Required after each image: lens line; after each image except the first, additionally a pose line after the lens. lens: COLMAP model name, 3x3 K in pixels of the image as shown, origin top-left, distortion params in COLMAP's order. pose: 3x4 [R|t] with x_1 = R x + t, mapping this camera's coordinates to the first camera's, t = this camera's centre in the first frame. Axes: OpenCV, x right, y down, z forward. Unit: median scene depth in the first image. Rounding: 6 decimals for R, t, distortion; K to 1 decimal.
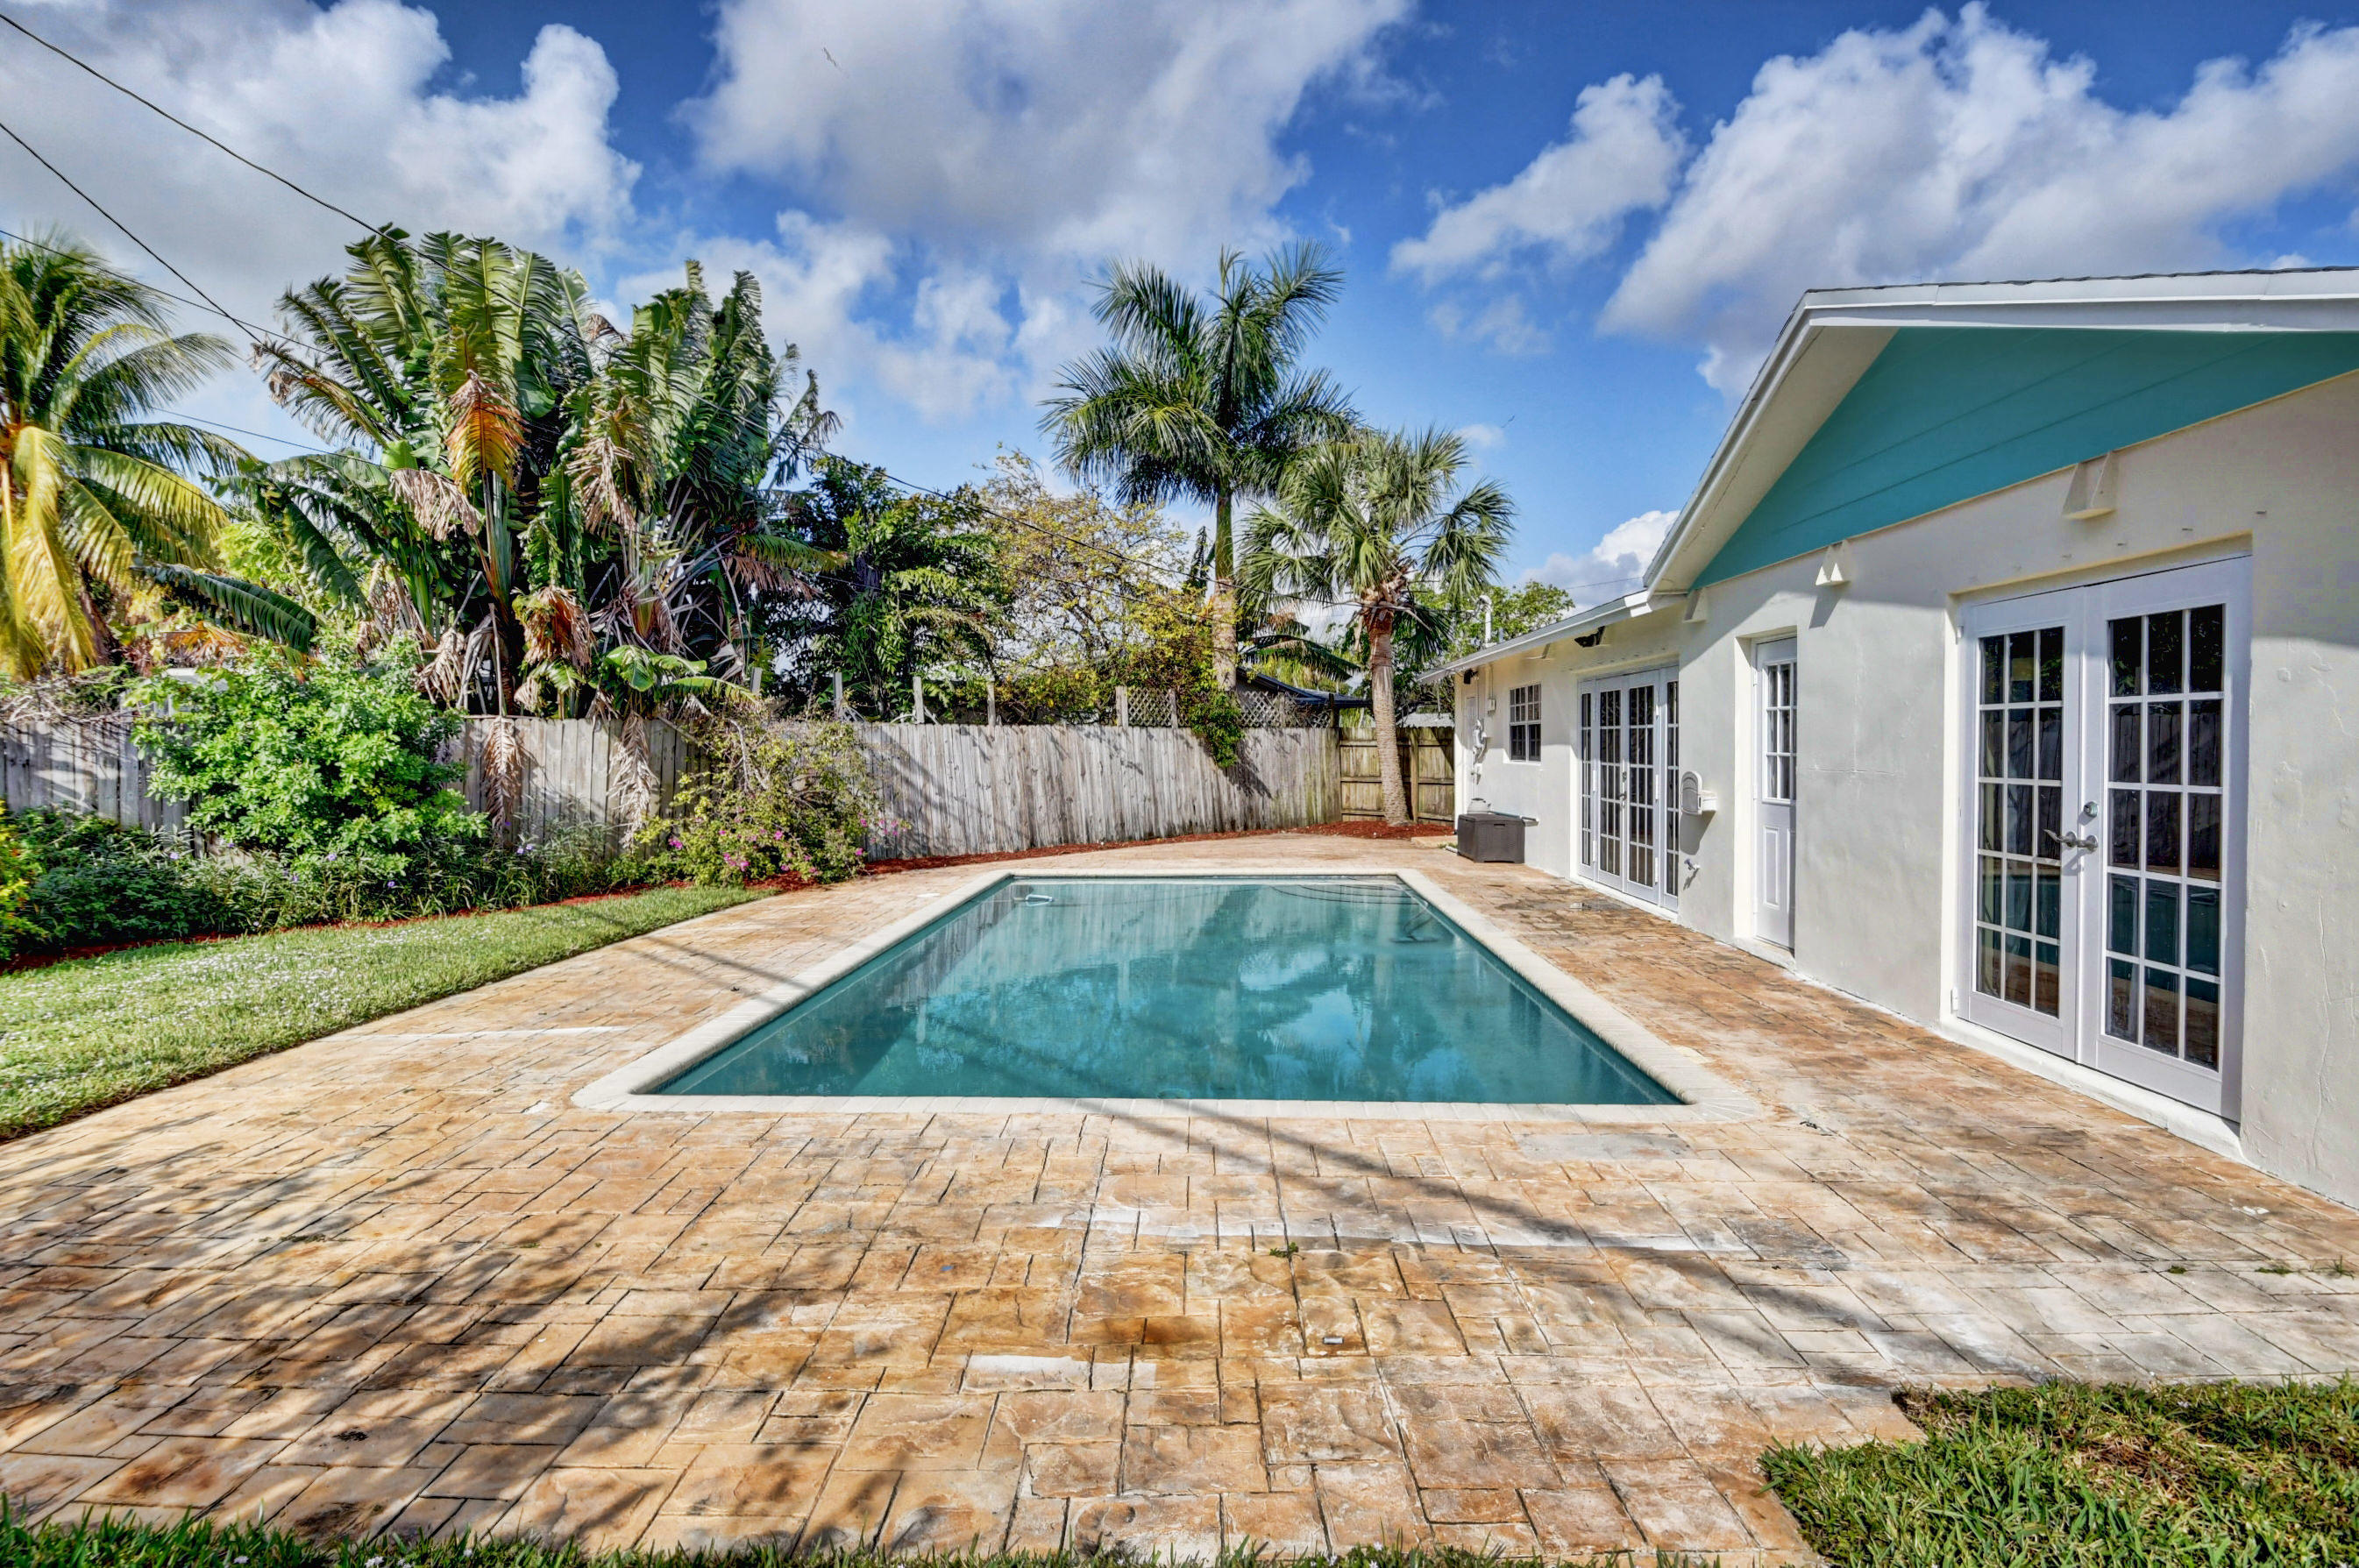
lens RADIAL K [[1219.2, 0, 1180.6], [0, 1219.2, 786.6], [0, 0, 1]] dist [0.028438, -0.037362]
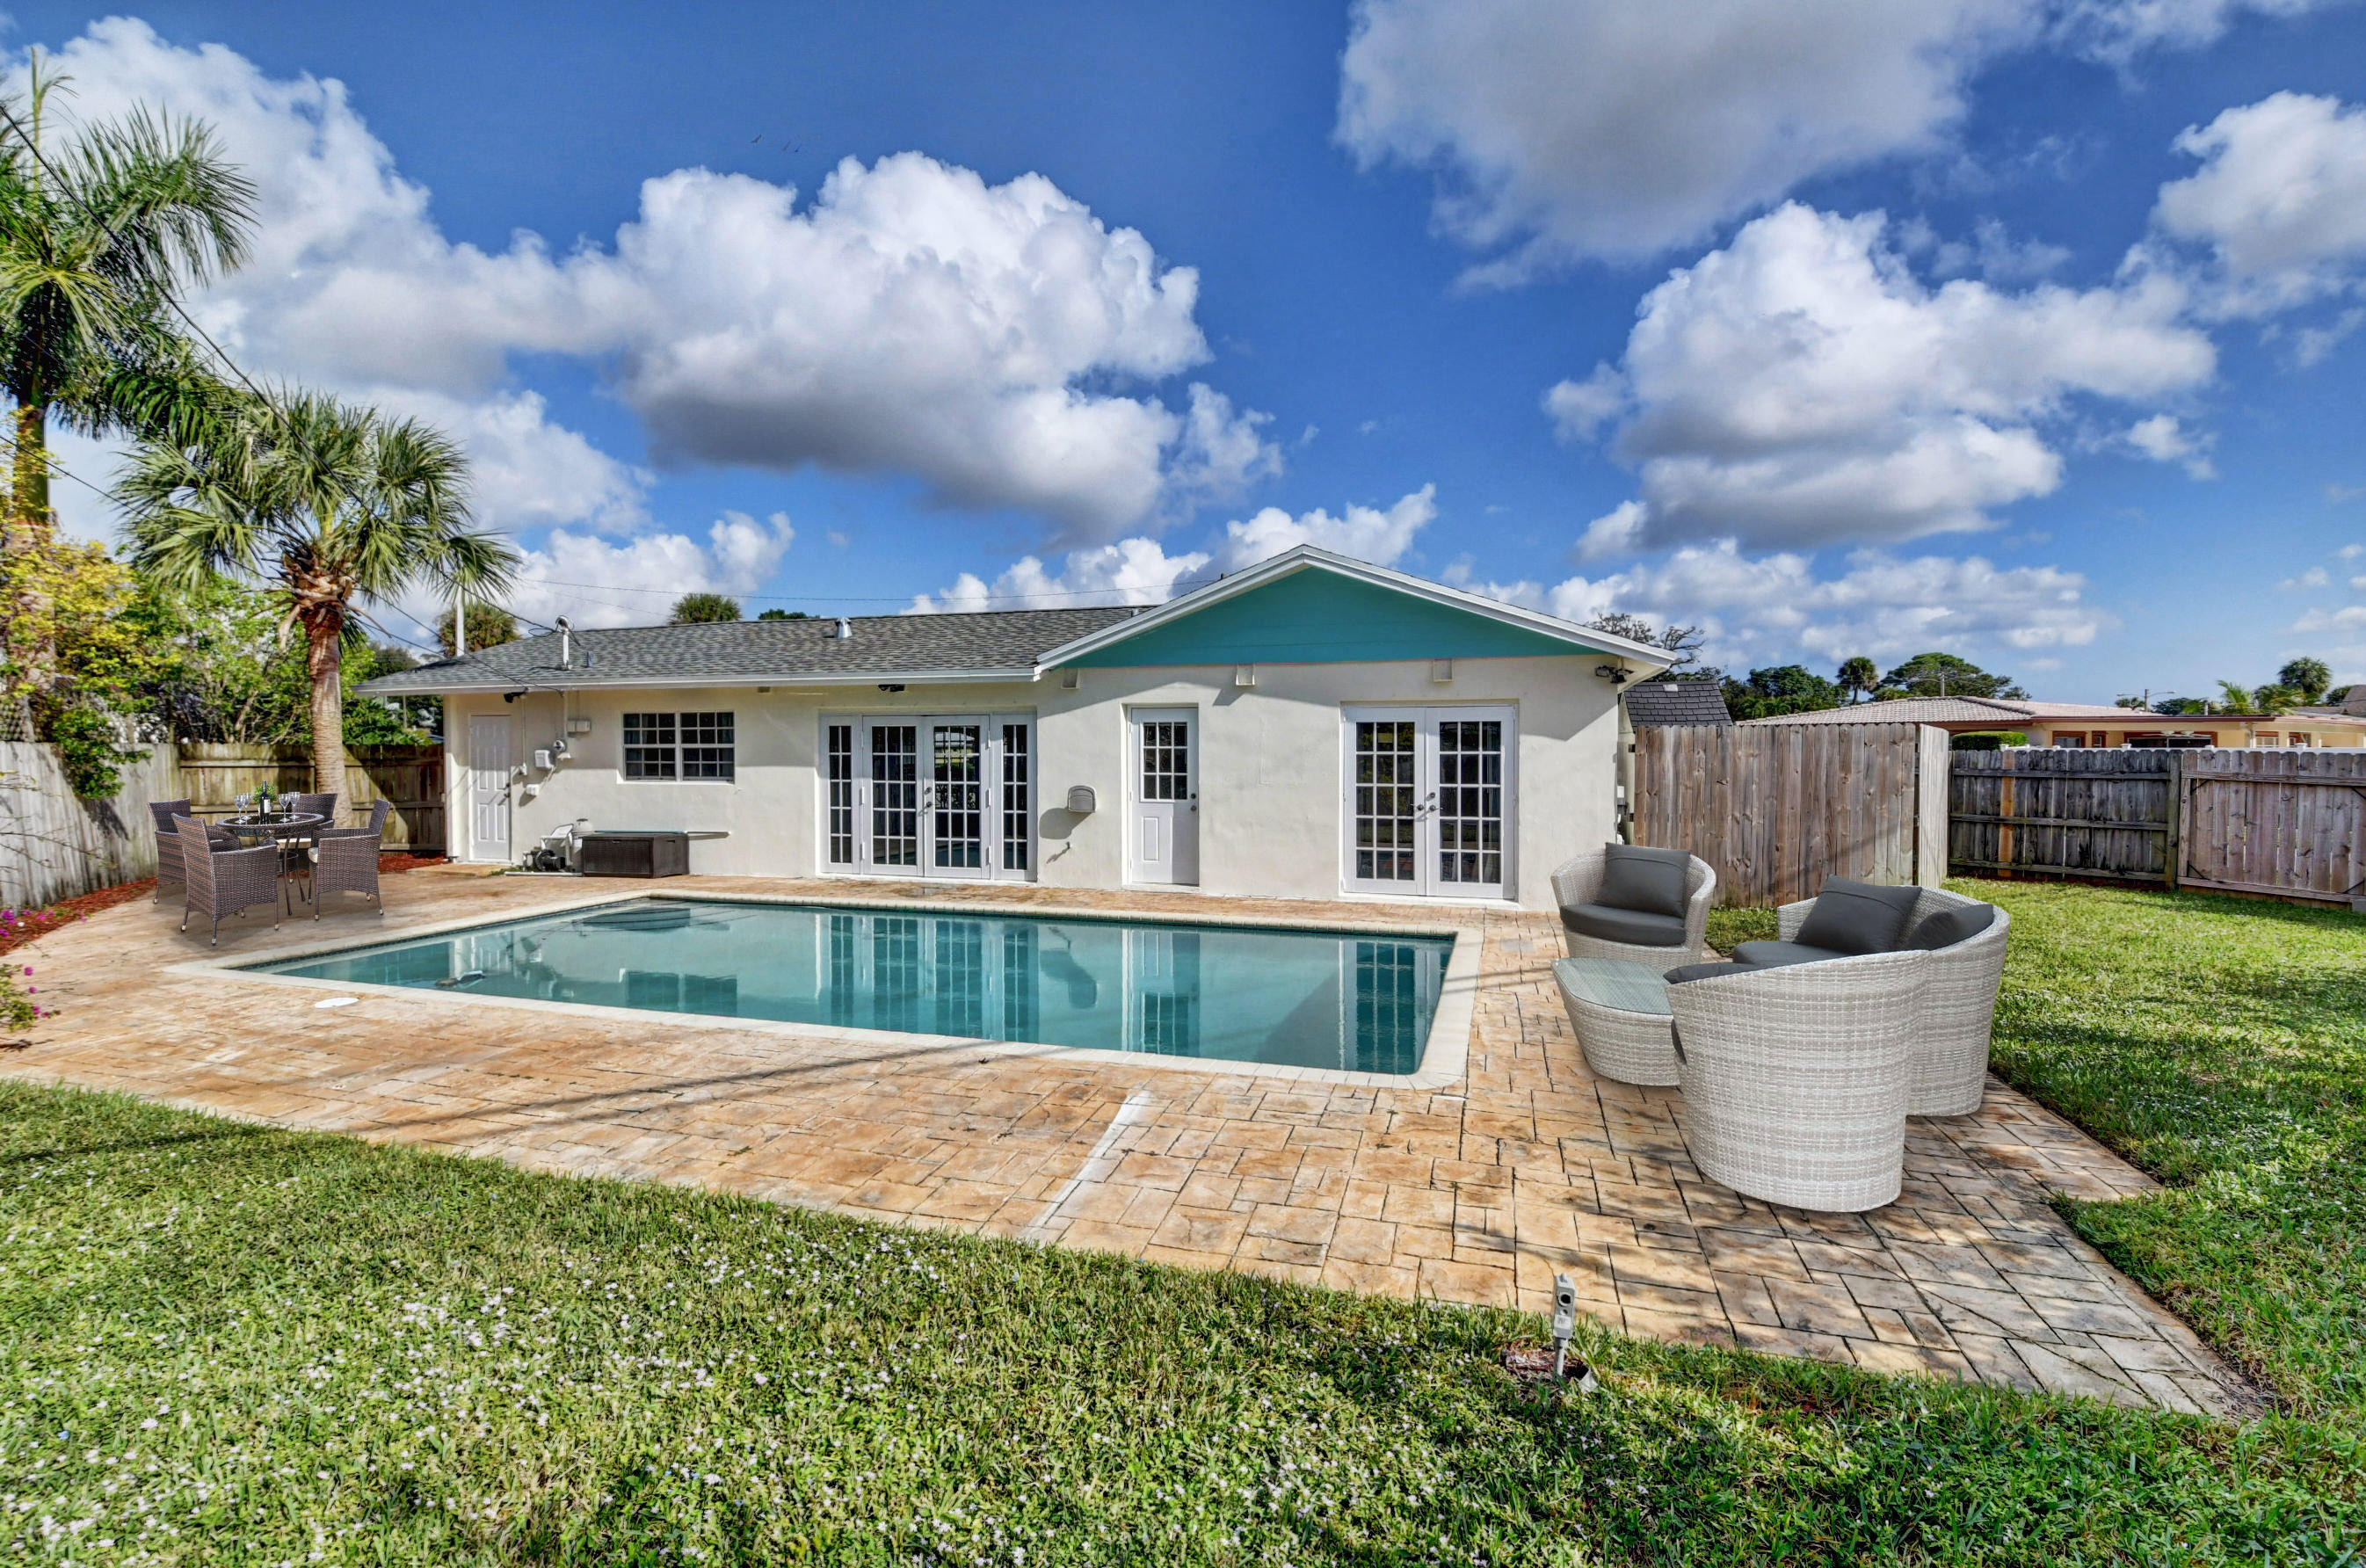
lens RADIAL K [[1044.0, 0, 1186.4], [0, 1044.0, 780.8], [0, 0, 1]] dist [0.001272, -0.015228]
pose [[0.244867, -0.019920, 0.969352, -0.649194], [0.031495, 0.999425, 0.012582, -0.023754], [-0.969045, 0.027449, 0.245353, 0.419395]]
